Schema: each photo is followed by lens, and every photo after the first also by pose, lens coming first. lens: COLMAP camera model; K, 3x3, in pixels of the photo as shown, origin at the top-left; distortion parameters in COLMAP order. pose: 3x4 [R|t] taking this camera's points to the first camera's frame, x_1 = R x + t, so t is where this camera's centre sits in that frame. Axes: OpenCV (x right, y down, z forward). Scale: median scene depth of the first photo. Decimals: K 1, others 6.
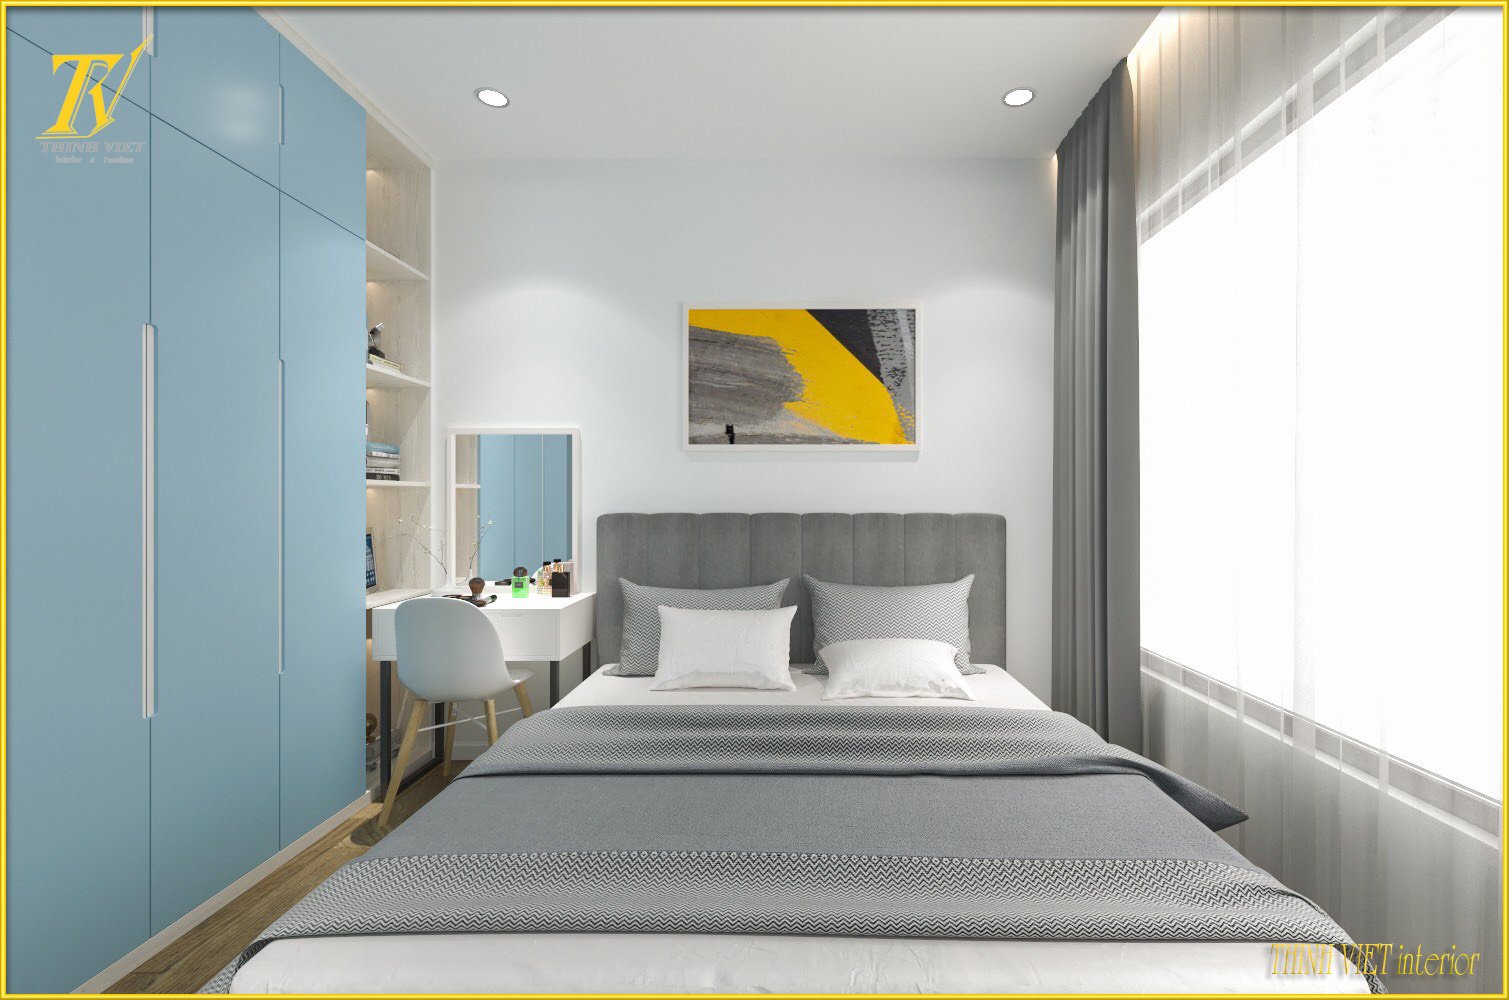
lens RADIAL K [[691.1, 0, 791.2], [0, 691.1, 496.1], [0, 0, 1]] dist [0.005079, 0.000218]
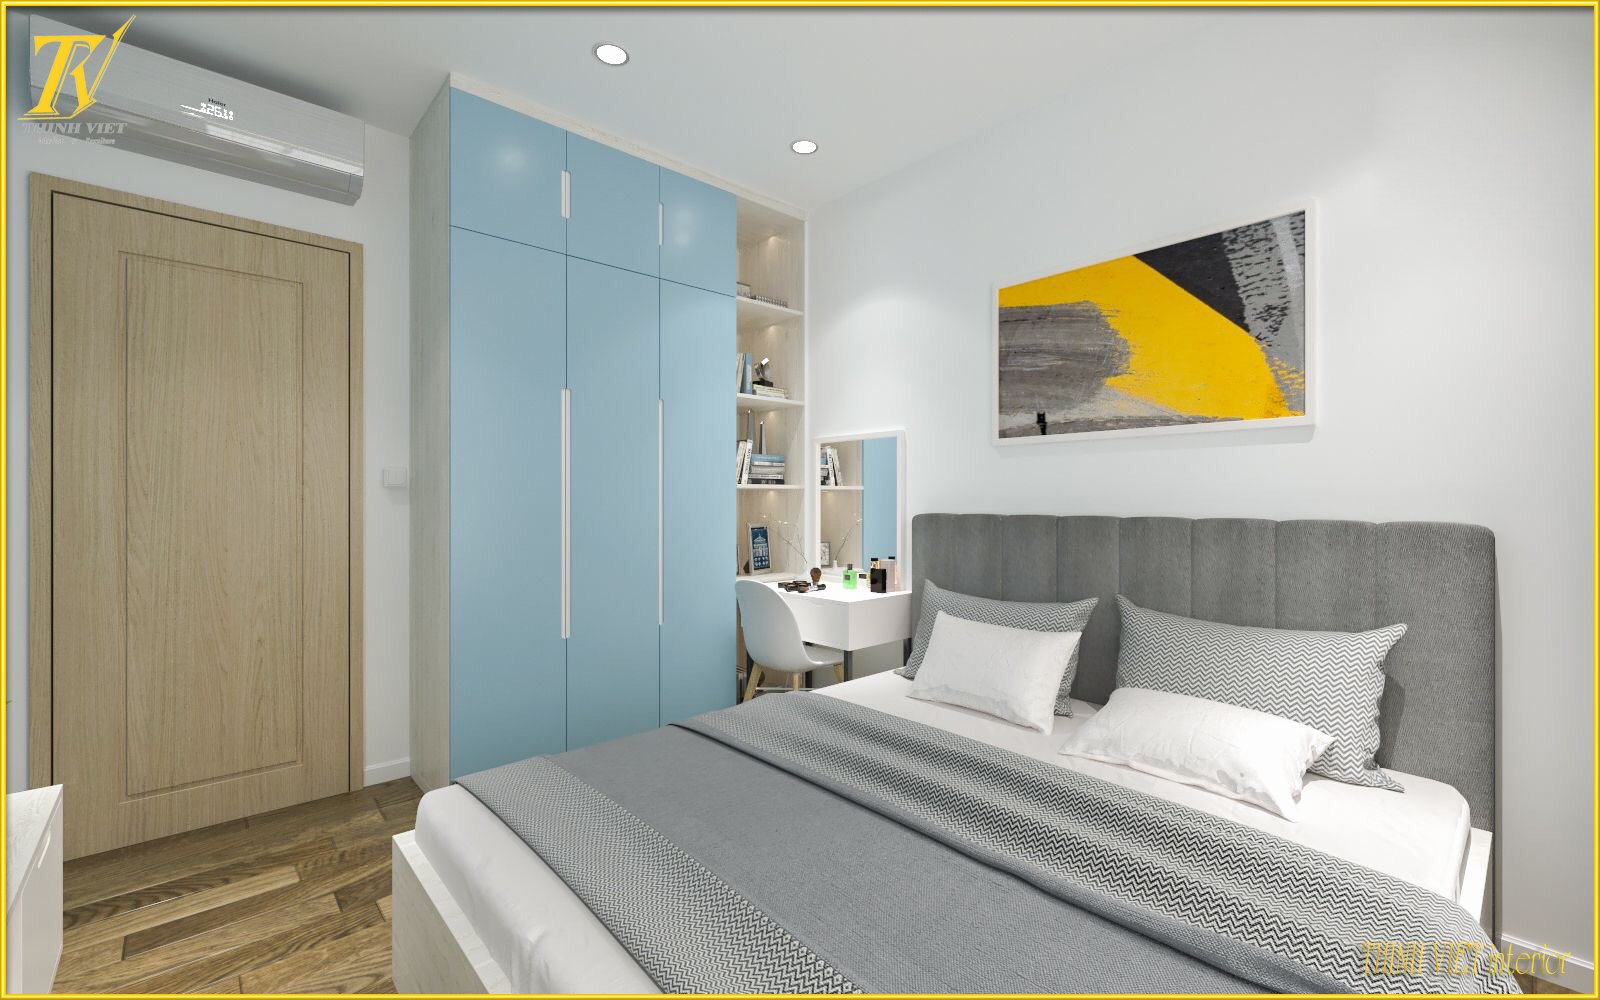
lens RADIAL K [[672.6, 0, 795.6], [0, 672.6, 500.6], [0, 0, 1]] dist [-0.002684, 0.000671]
pose [[0.673511, 0.000992, -0.739177, 0.325919], [0.000744, 0.999998, 0.002020, 0.004364], [0.739177, -0.001910, 0.673509, 0.210690]]
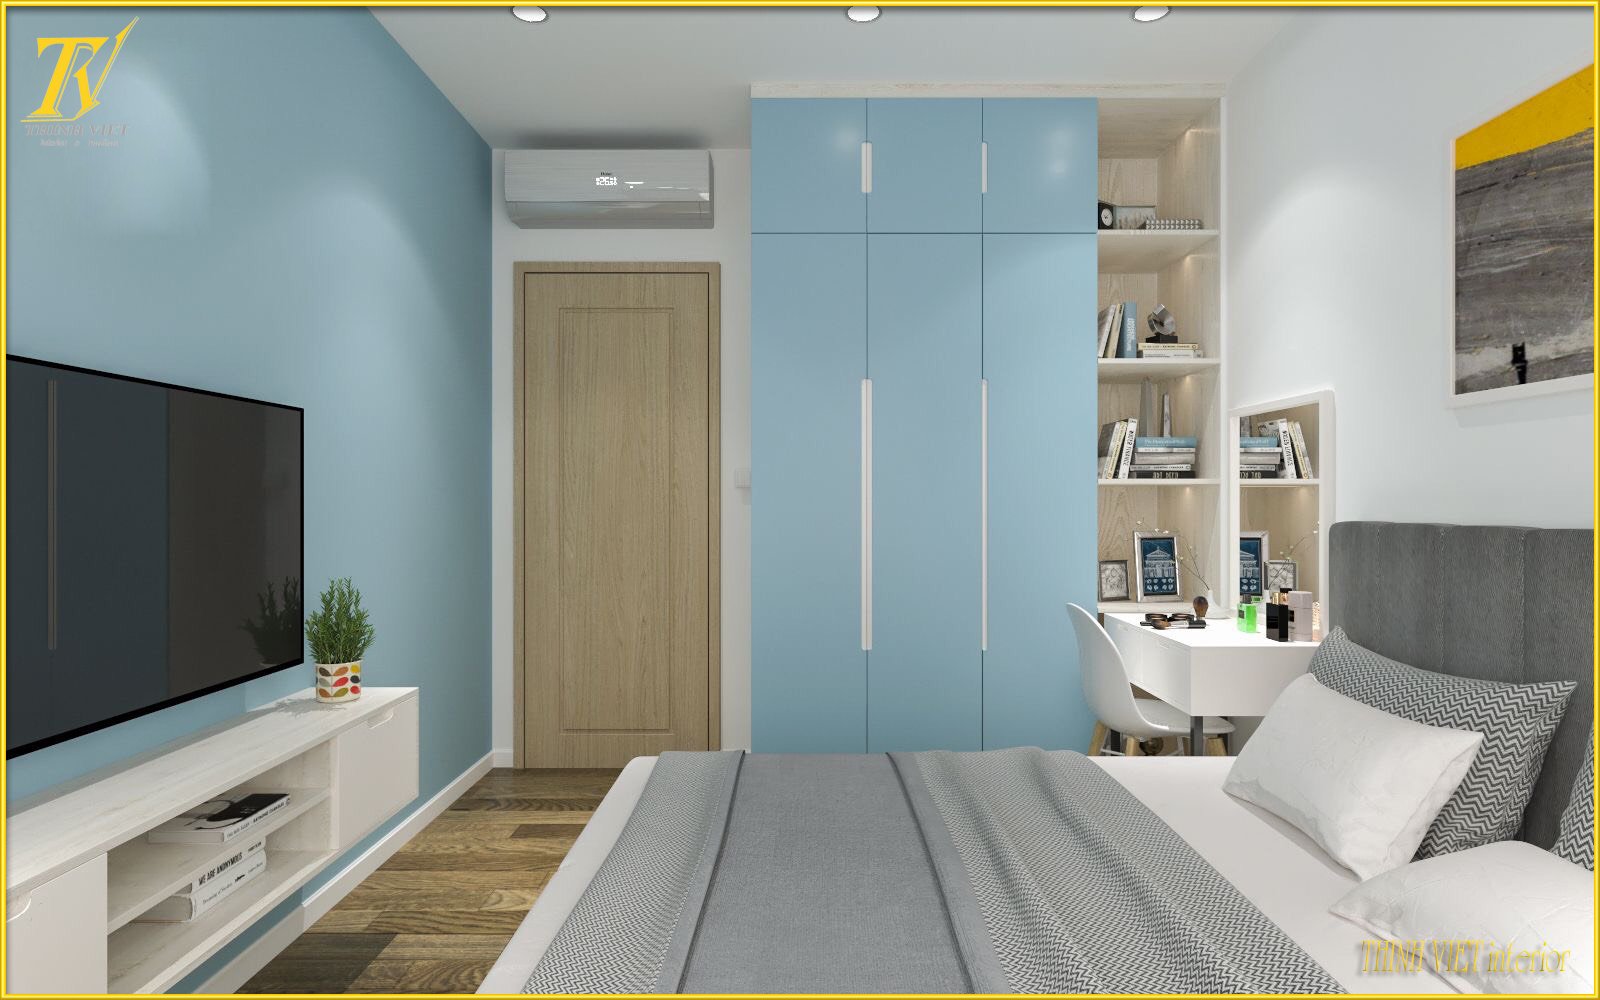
lens RADIAL K [[871.1, 0, 798.3], [0, 871.1, 499.5], [0, 0, 1]] dist [0.002204, 0.000470]
pose [[0.000367, -0.000292, -1.000000, 0.523321], [0.001245, 0.999999, -0.000292, 0.004857], [0.999999, -0.001245, 0.000367, 0.499314]]
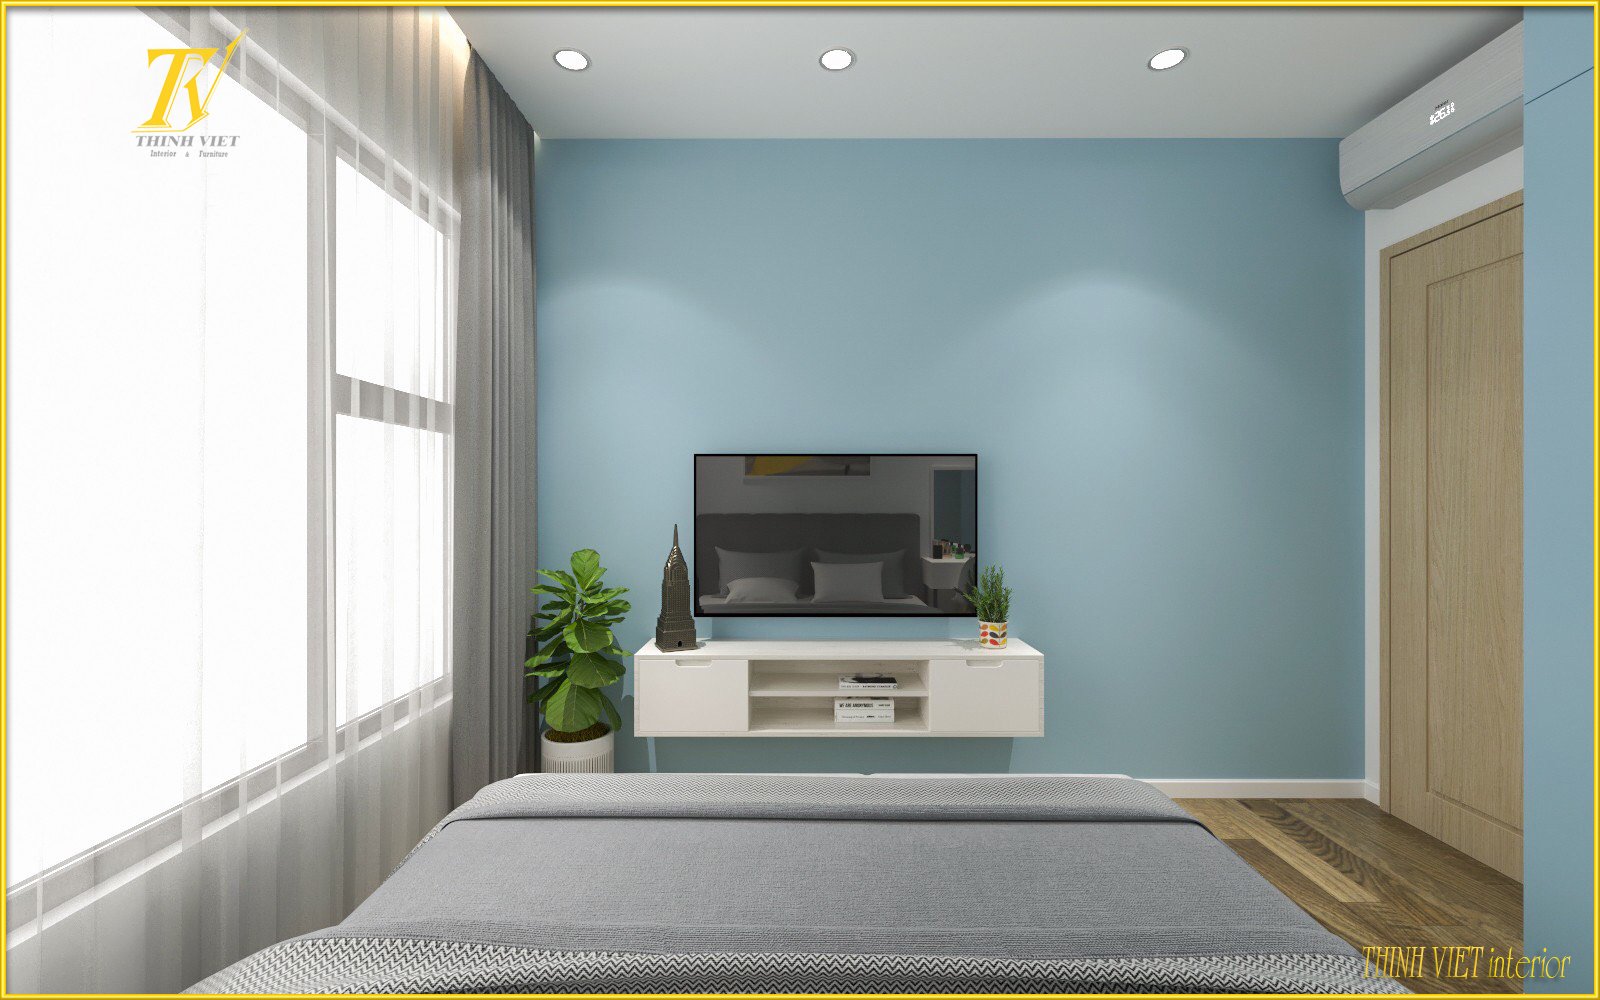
lens RADIAL K [[672.6, 0, 795.1], [0, 672.6, 500.9], [0, 0, 1]] dist [-0.002684, 0.000671]
pose [[-0.999956, -0.000631, -0.009328, 0.041622], [-0.000635, 1.000000, 0.000433, -0.010771], [0.009328, 0.000439, -0.999956, 0.958105]]
